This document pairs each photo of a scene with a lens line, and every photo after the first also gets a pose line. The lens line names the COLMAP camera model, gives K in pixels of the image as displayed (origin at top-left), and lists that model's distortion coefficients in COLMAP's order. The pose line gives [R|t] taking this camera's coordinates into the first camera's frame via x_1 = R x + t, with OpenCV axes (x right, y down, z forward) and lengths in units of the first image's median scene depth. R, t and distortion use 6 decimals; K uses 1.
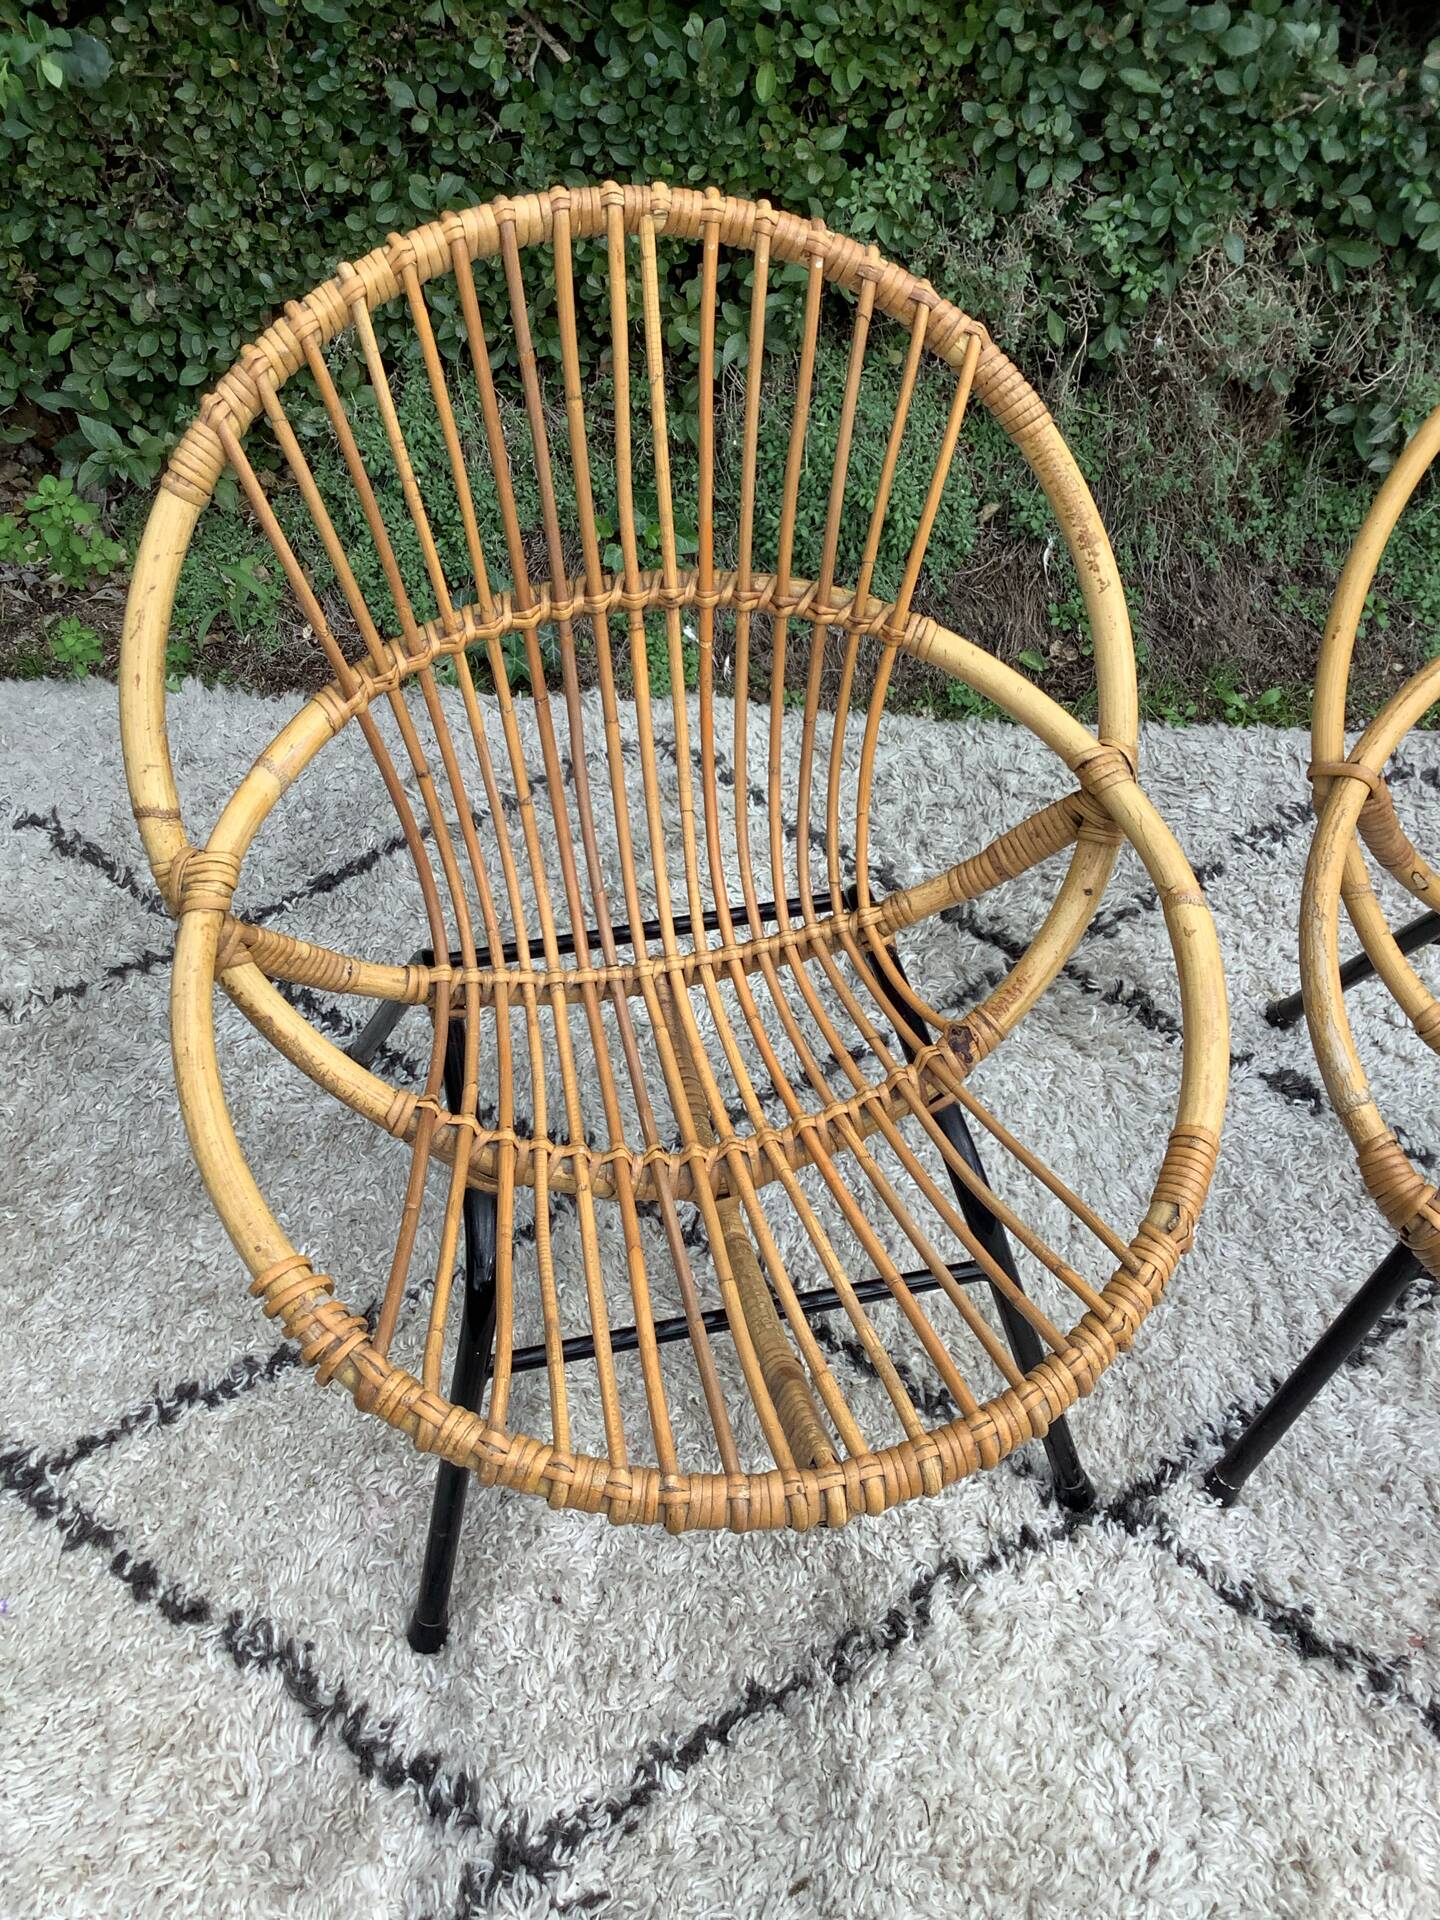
lens RADIAL K [[1726.6, 0, 710.1], [0, 1726.6, 969.5], [0, 0, 1]] dist [0.111909, -0.219815]
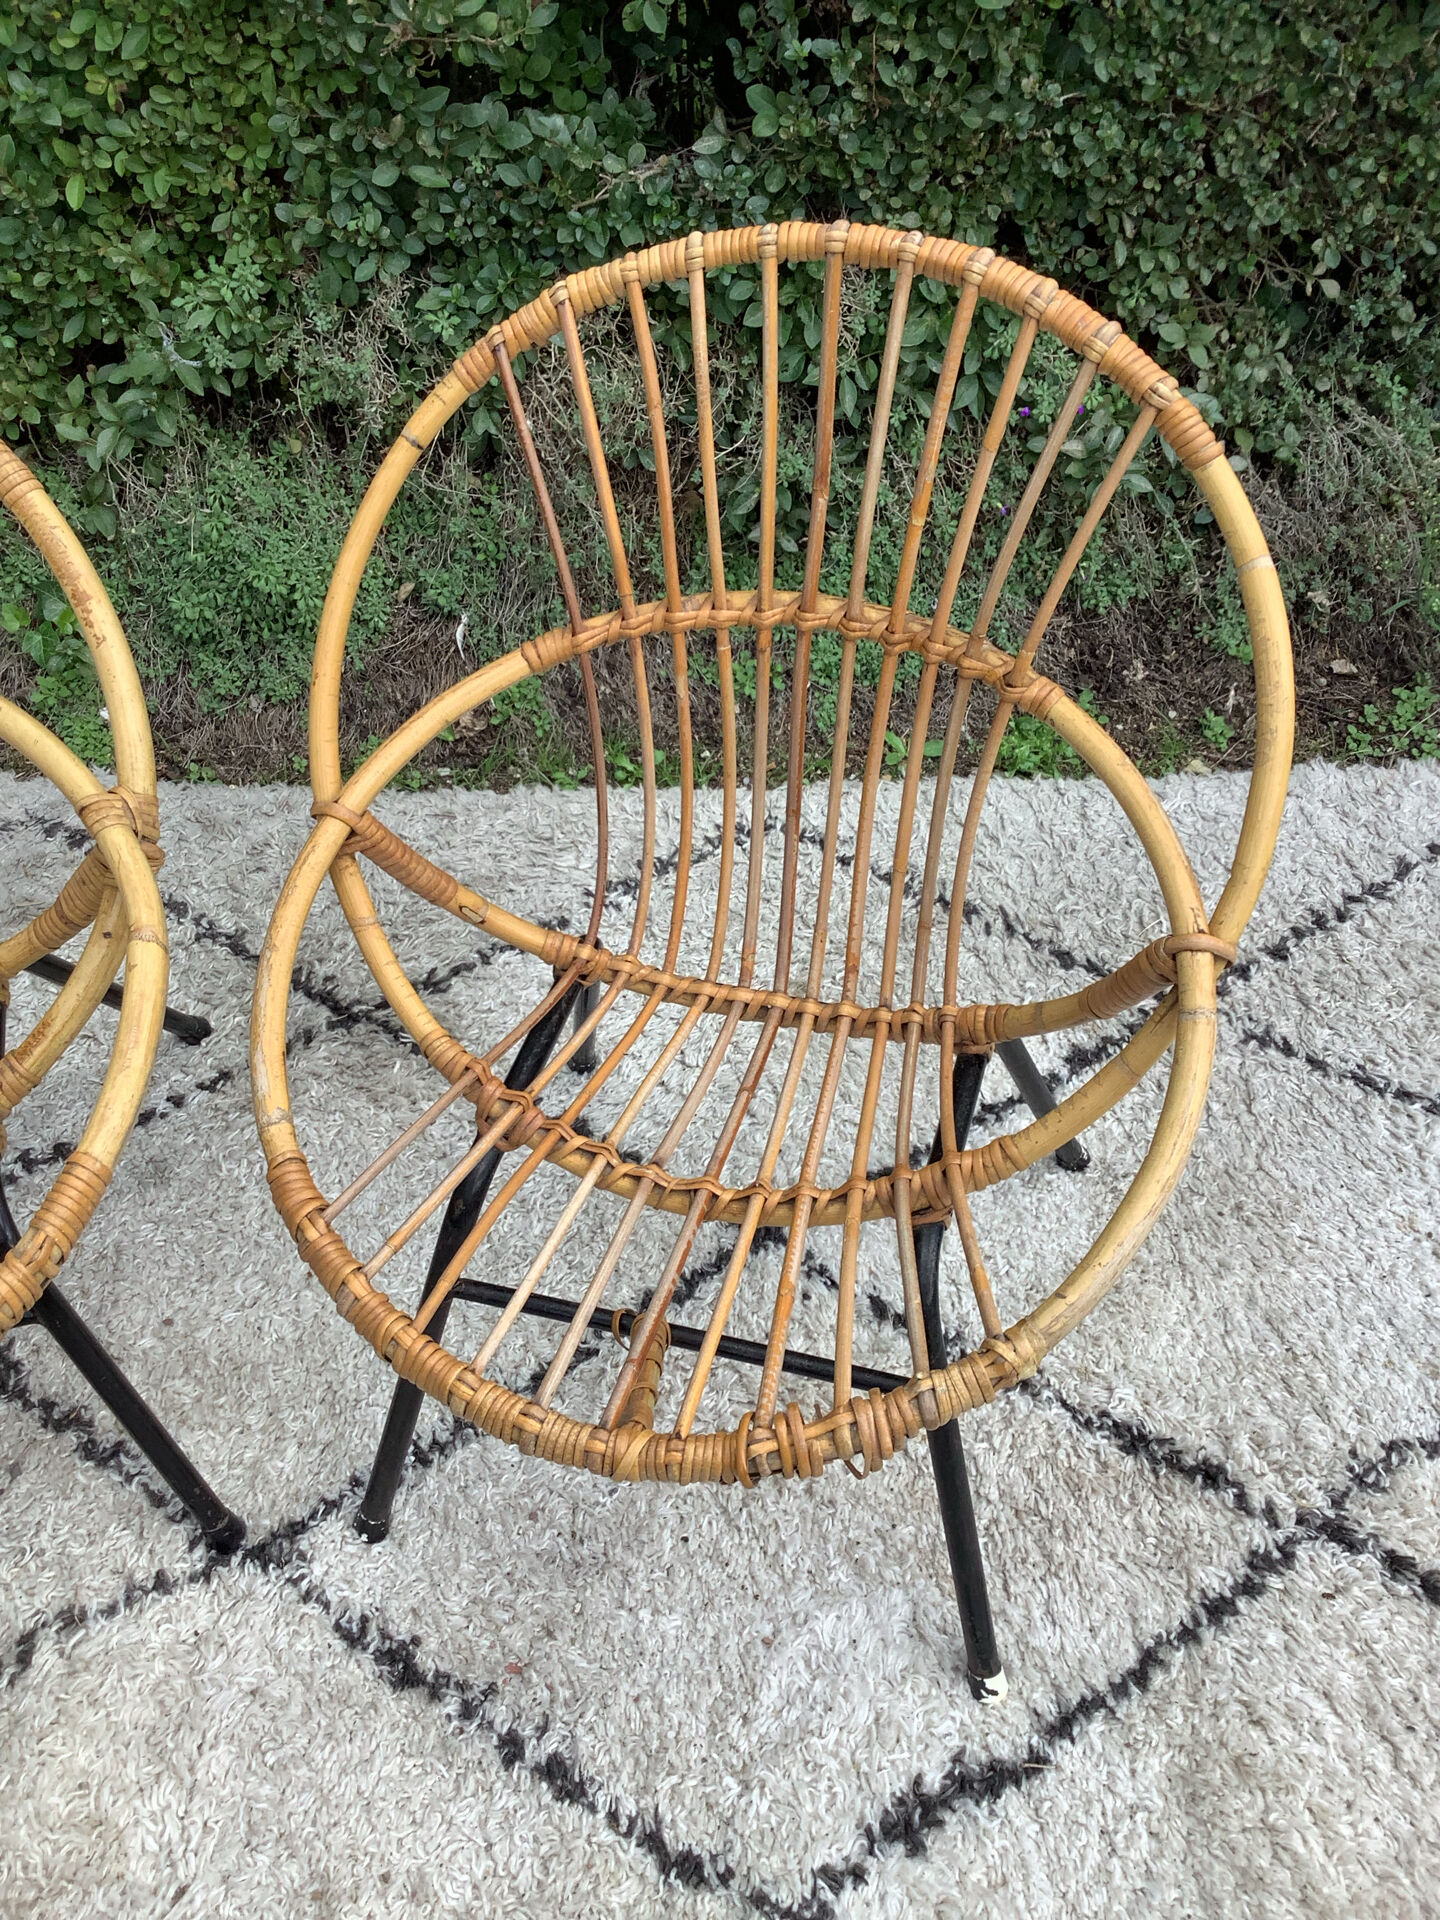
lens RADIAL K [[1705.9, 0, 706.9], [0, 1705.9, 978.7], [0, 0, 1]] dist [0.094024, -0.198926]
pose [[0.999222, -0.038901, 0.006557, 0.497927], [0.039190, 0.997877, -0.052023, 0.042067], [-0.004519, 0.052240, 0.998624, -0.011003]]
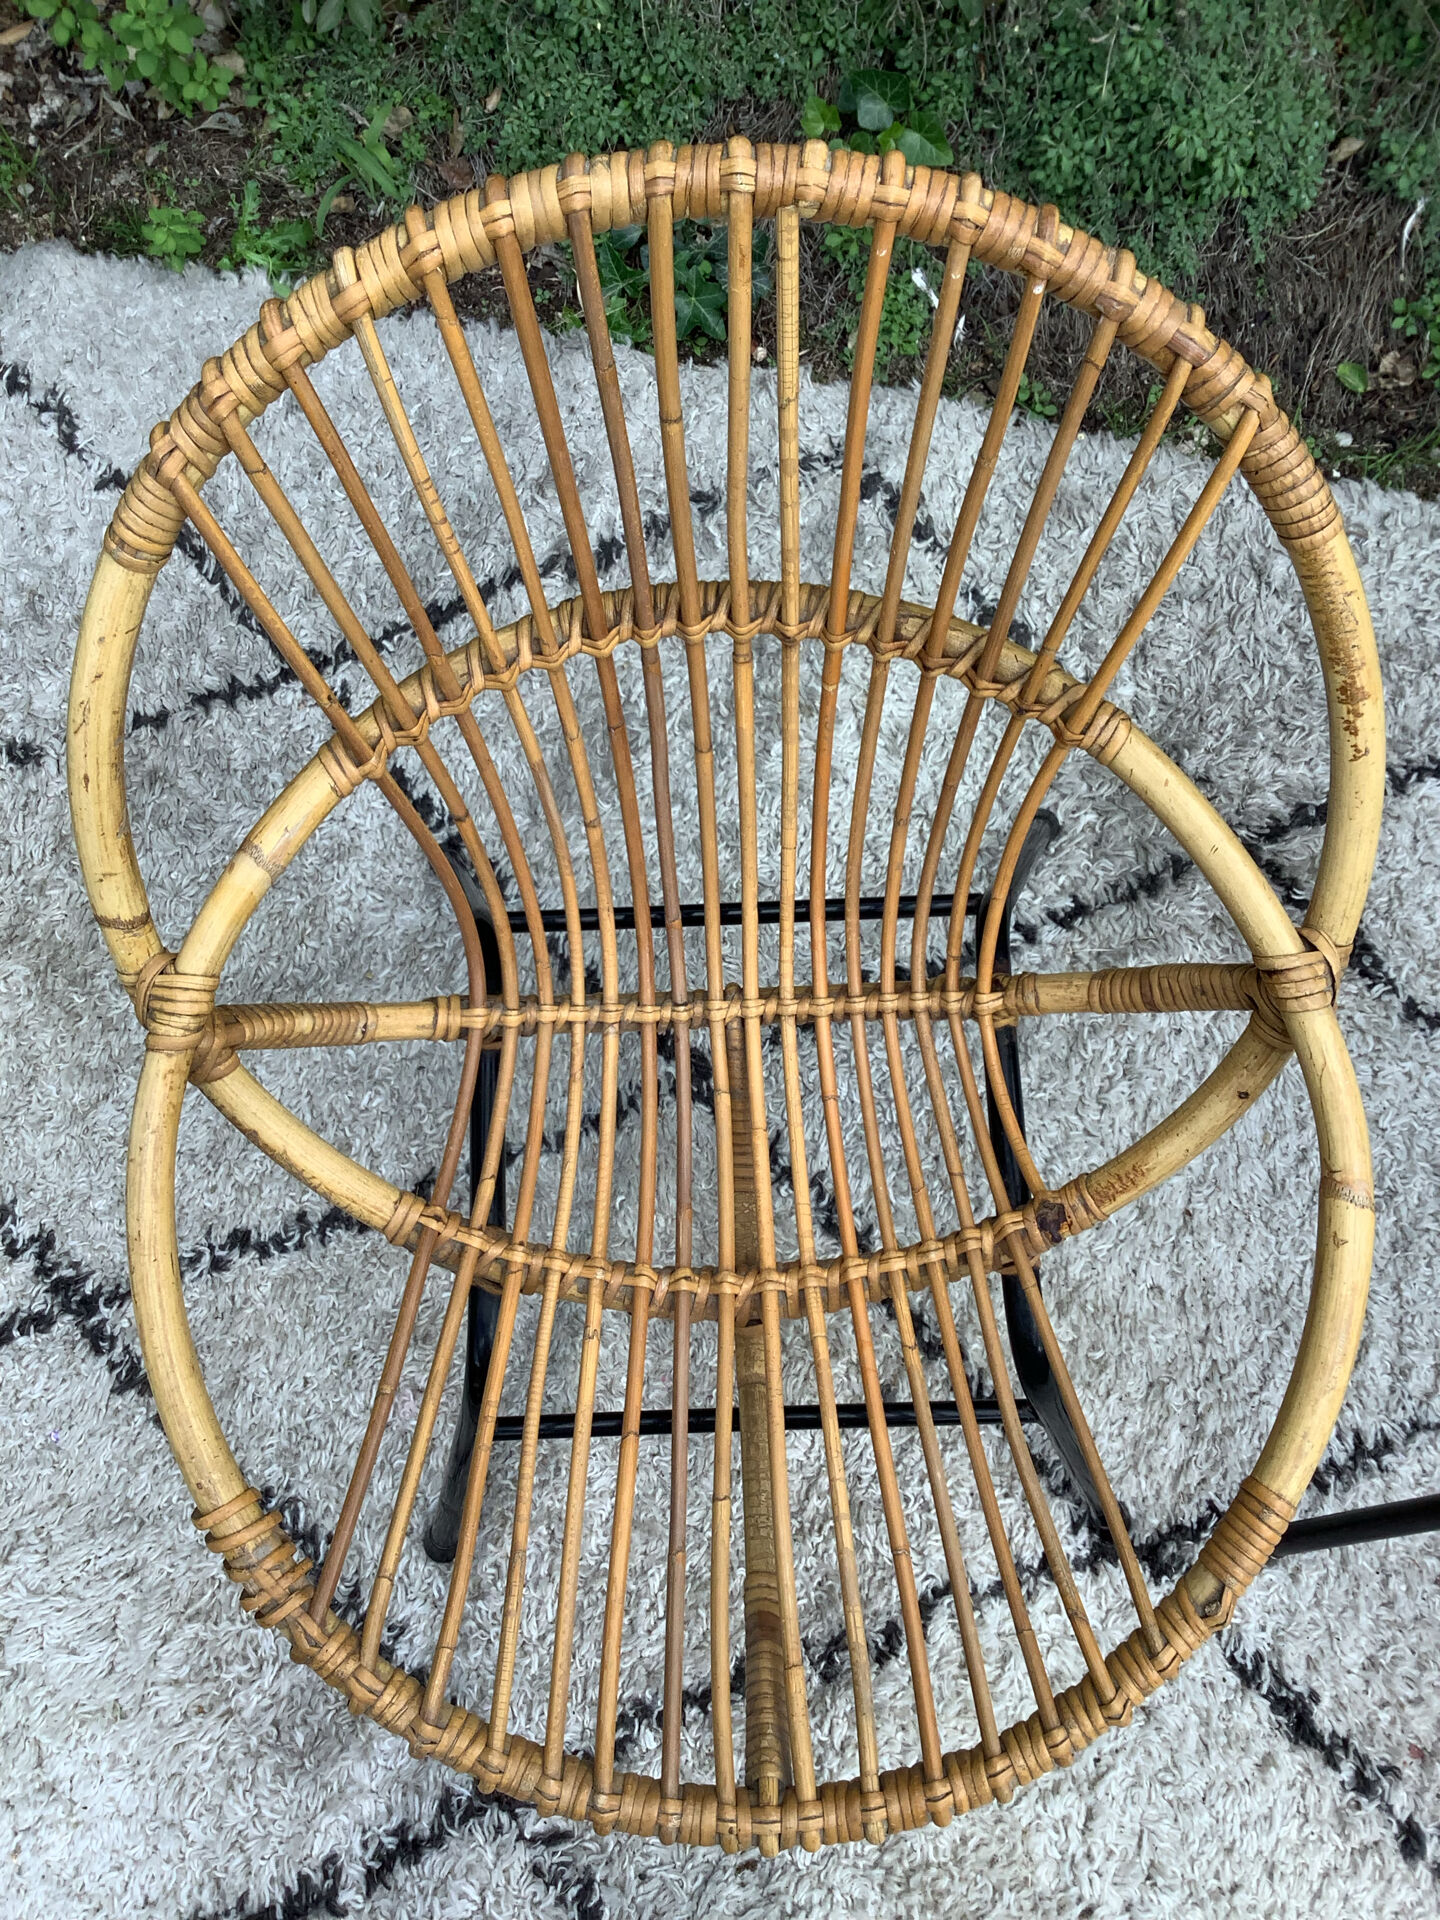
lens RADIAL K [[1728.9, 0, 720.9], [0, 1728.9, 962.6], [0, 0, 1]] dist [0.113917, -0.217576]
pose [[0.981728, 0.164088, -0.096358, 0.041358], [-0.108437, 0.898527, 0.425313, -0.369793], [0.156369, -0.407093, 0.899902, 0.224581]]
